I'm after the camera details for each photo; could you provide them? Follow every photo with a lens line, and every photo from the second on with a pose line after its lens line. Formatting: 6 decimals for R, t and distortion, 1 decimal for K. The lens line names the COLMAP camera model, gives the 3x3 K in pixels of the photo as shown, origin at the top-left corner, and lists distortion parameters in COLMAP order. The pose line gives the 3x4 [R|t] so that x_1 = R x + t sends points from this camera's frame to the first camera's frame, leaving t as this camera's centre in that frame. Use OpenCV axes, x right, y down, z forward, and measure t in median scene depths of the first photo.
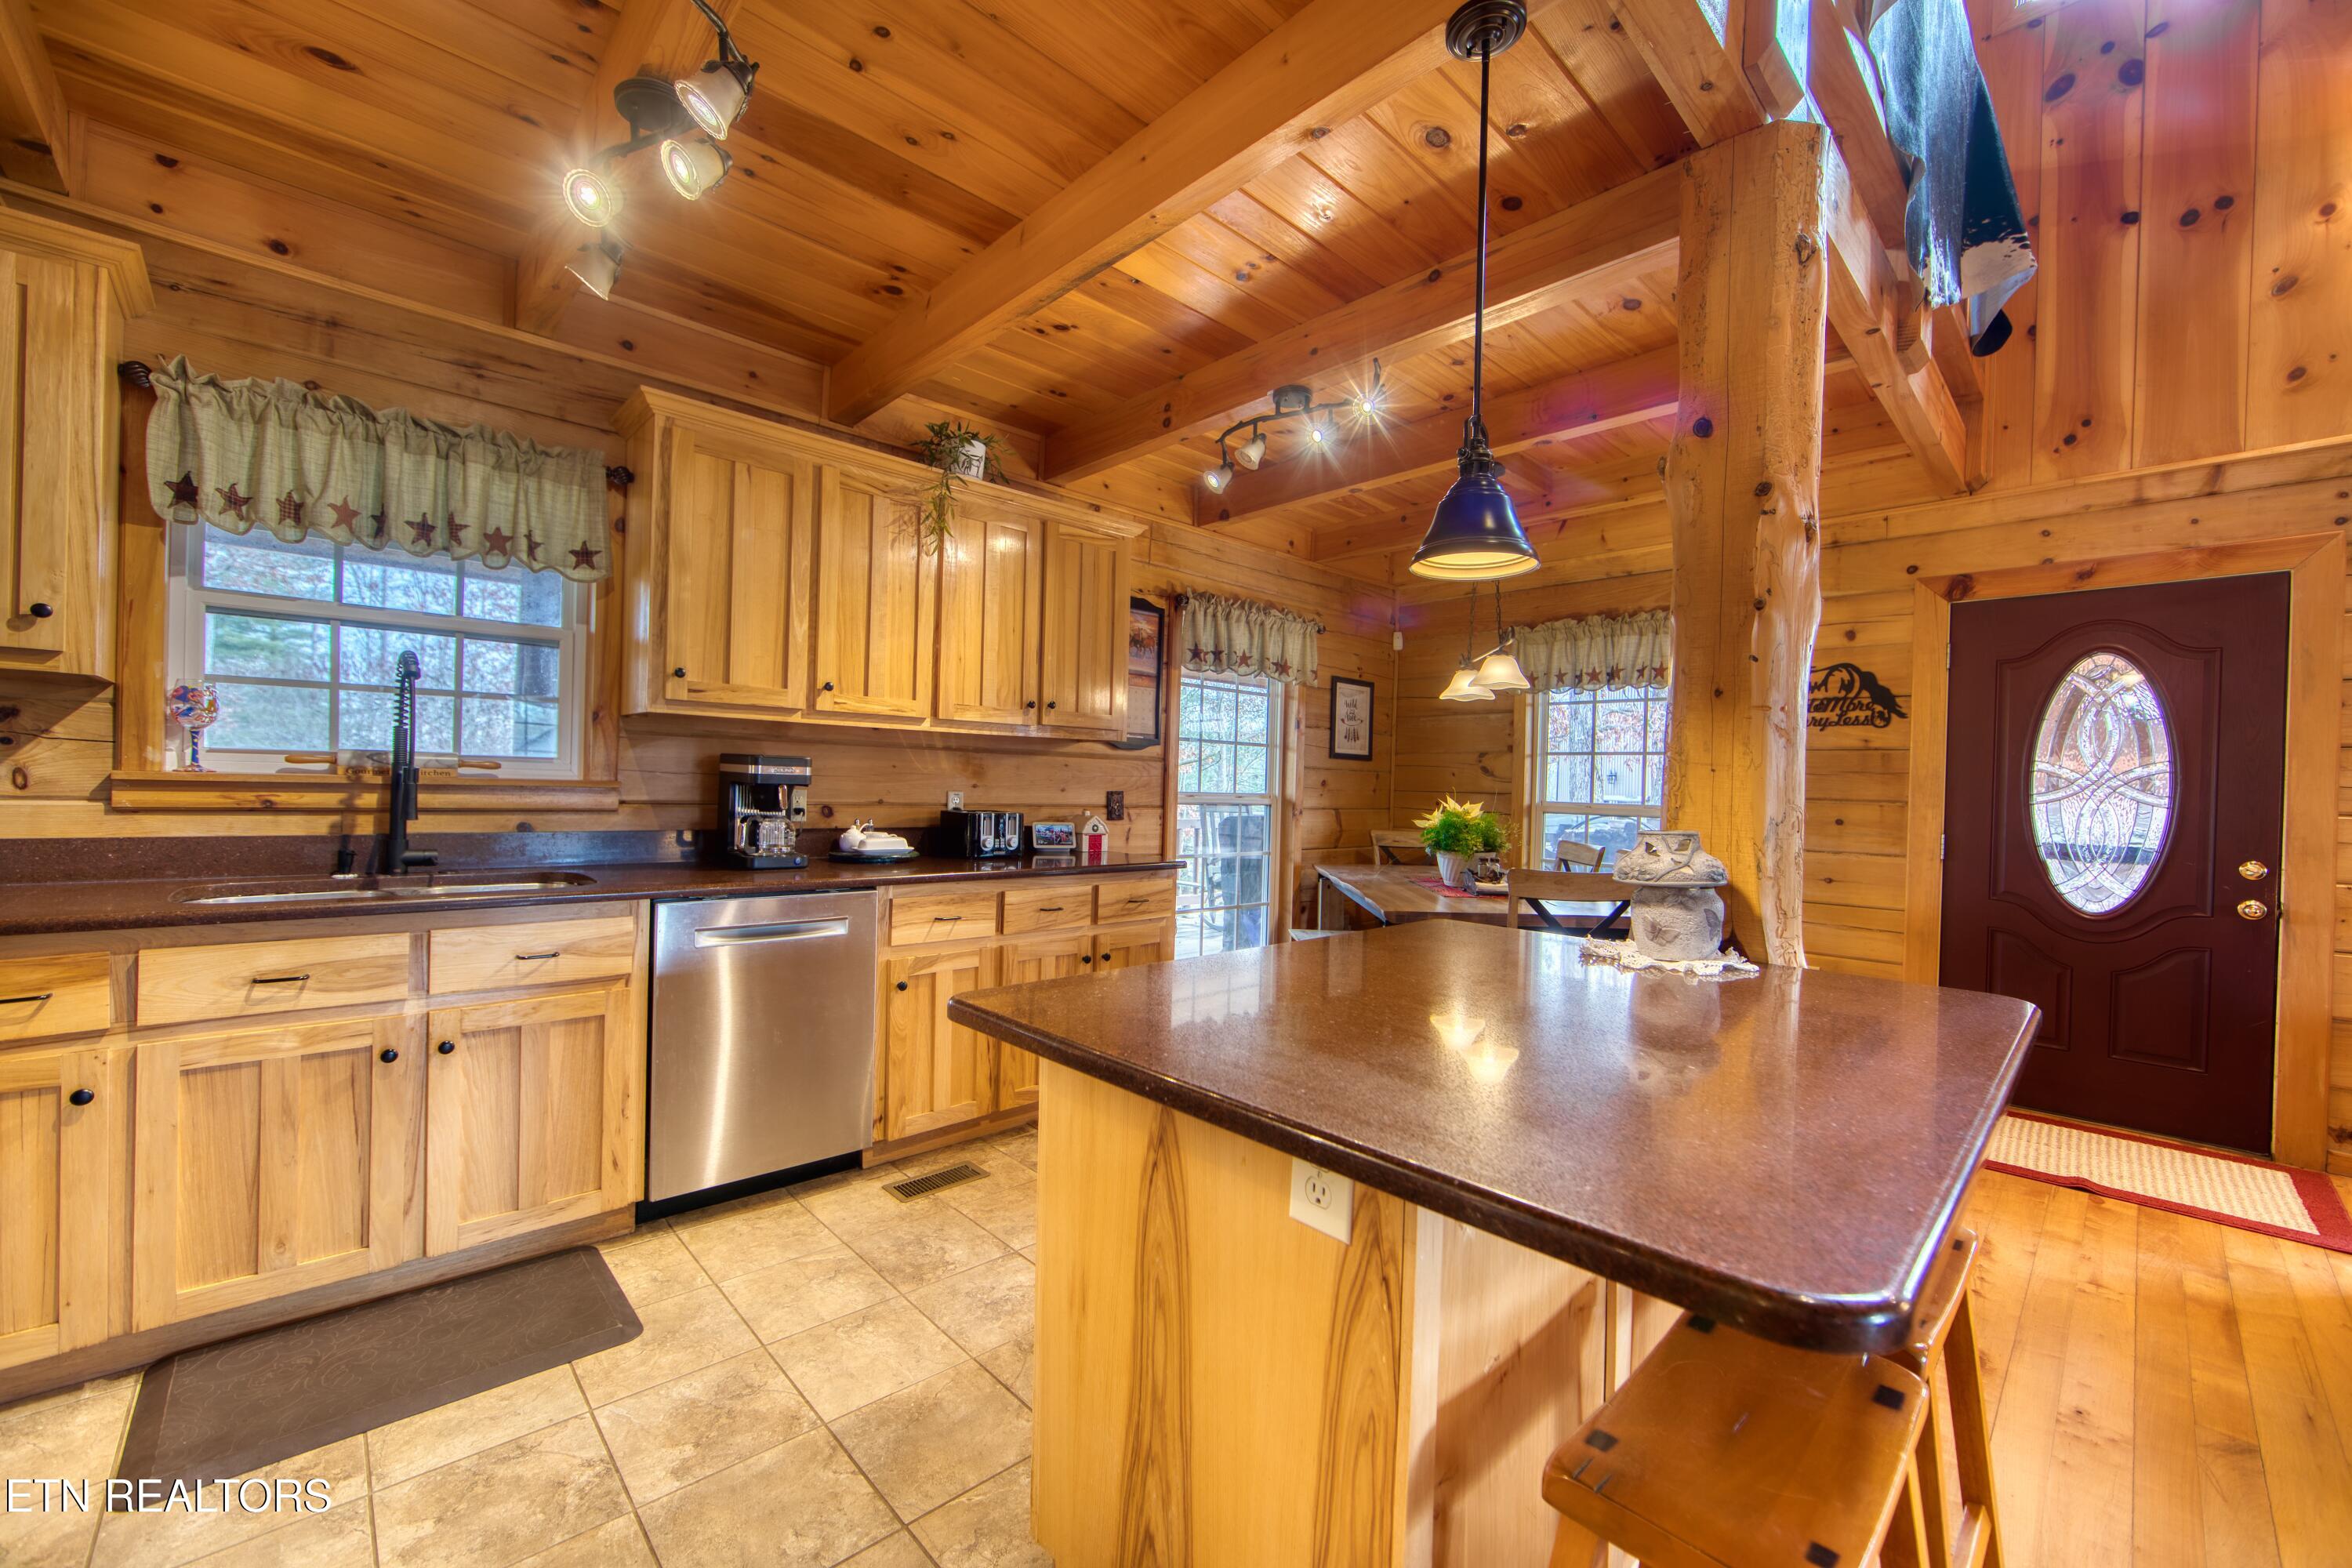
lens RADIAL K [[924.9, 0, 1179.5], [0, 924.9, 790.6], [0, 0, 1]] dist [-0.016403, 0.004013]
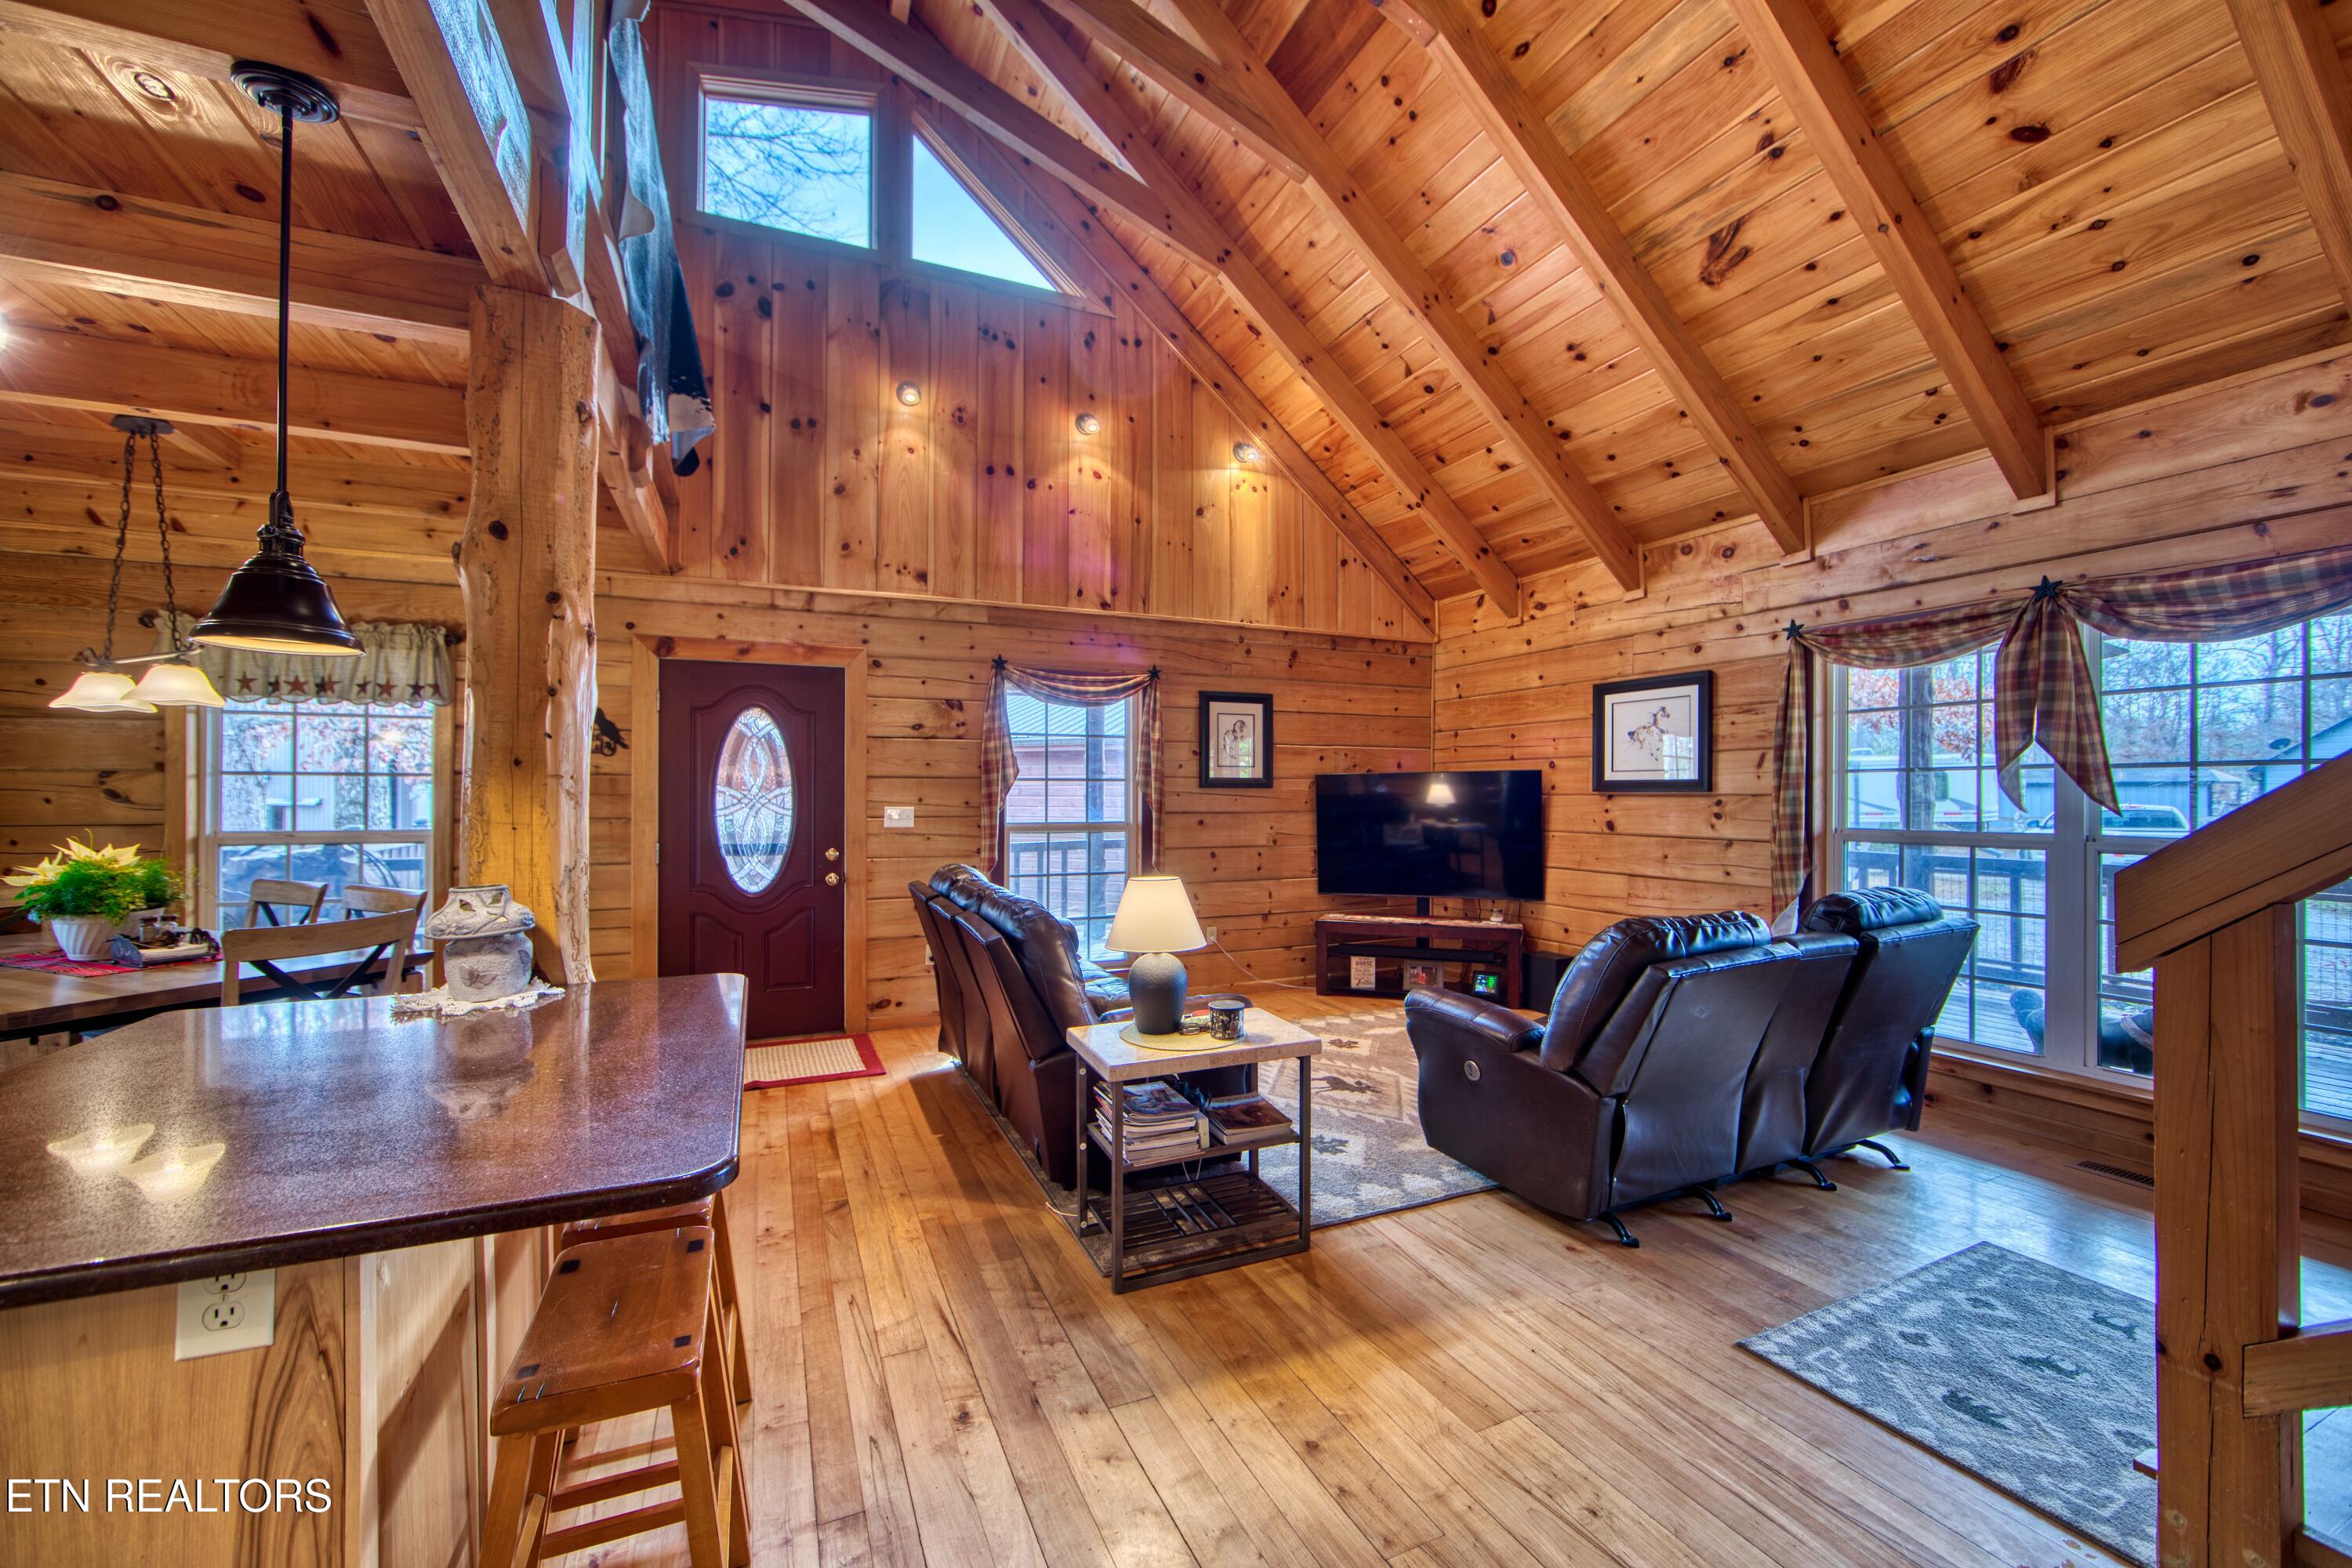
lens RADIAL K [[924.9, 0, 1178.4], [0, 924.9, 789.6], [0, 0, 1]] dist [-0.016403, 0.004013]
pose [[0.331782, -0.021262, 0.943116, -0.129654], [0.014262, 0.999745, 0.017521, -0.043745], [-0.943248, 0.007638, 0.332001, -0.098841]]
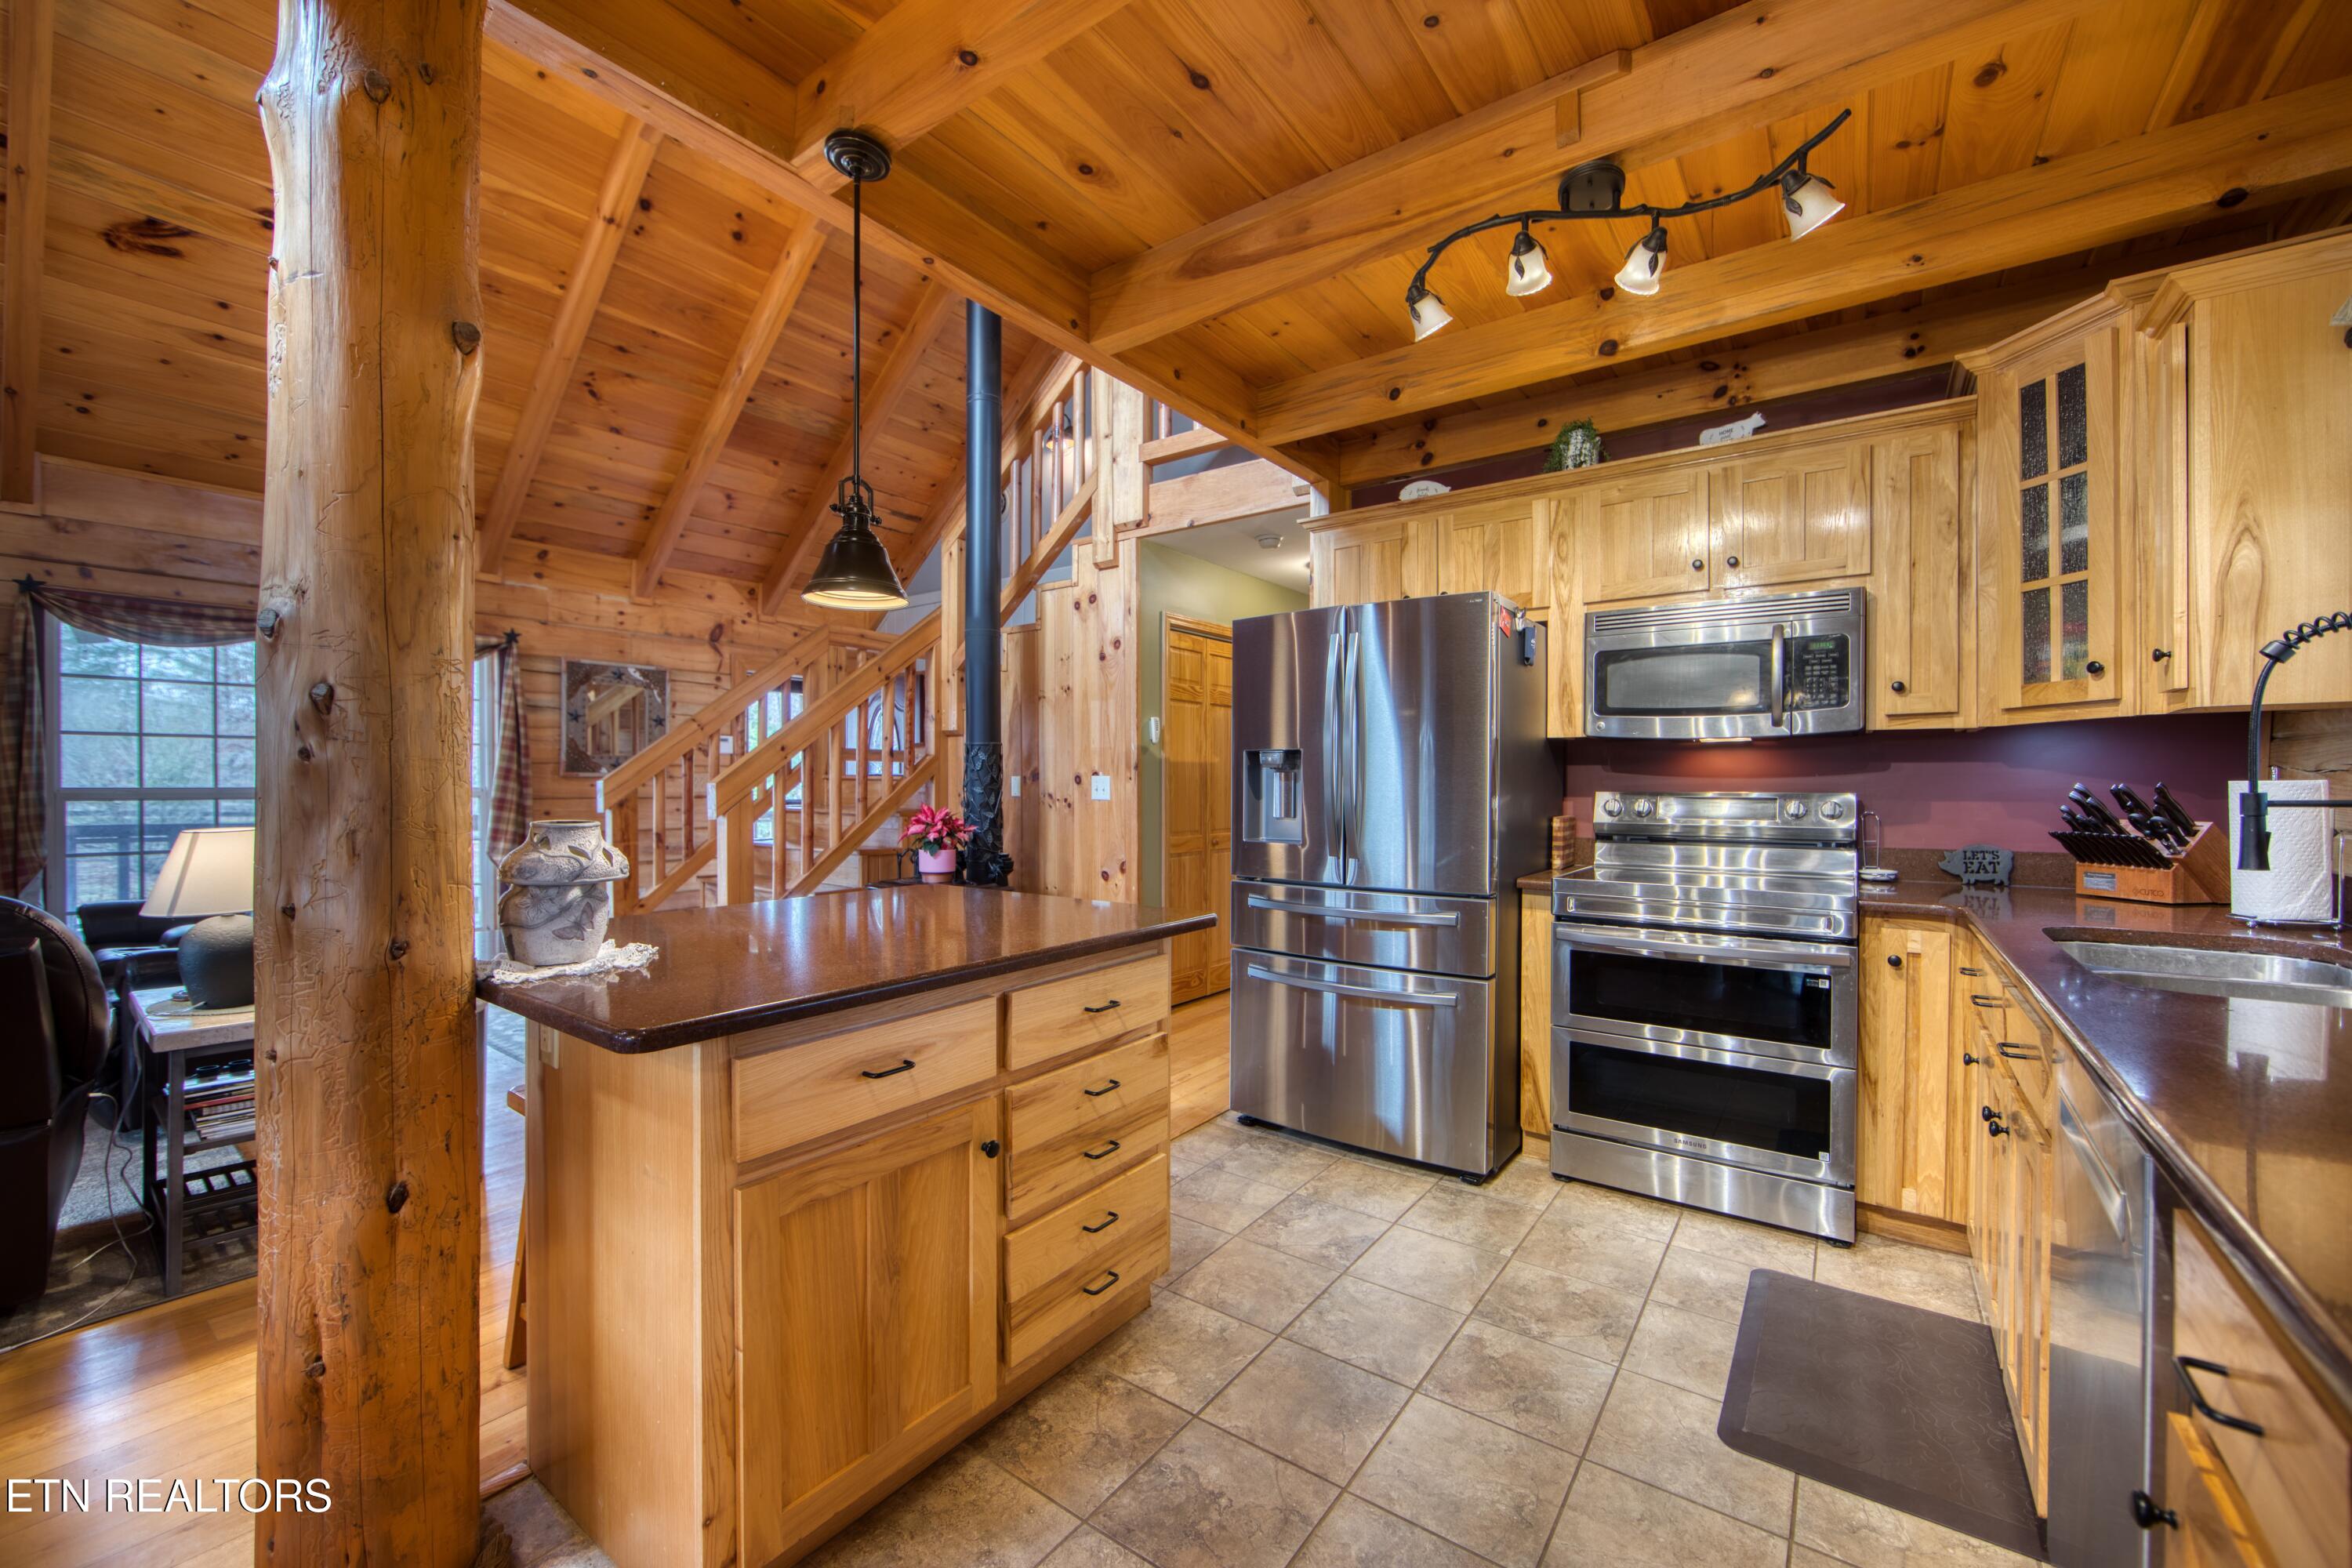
lens RADIAL K [[924.9, 0, 1178.1], [0, 924.9, 788.7], [0, 0, 1]] dist [-0.016403, 0.004013]
pose [[-0.984534, -0.026868, -0.173121, 0.048248], [-0.028643, 0.999560, 0.007764, -0.006968], [0.172836, 0.012603, -0.984870, 1.056747]]
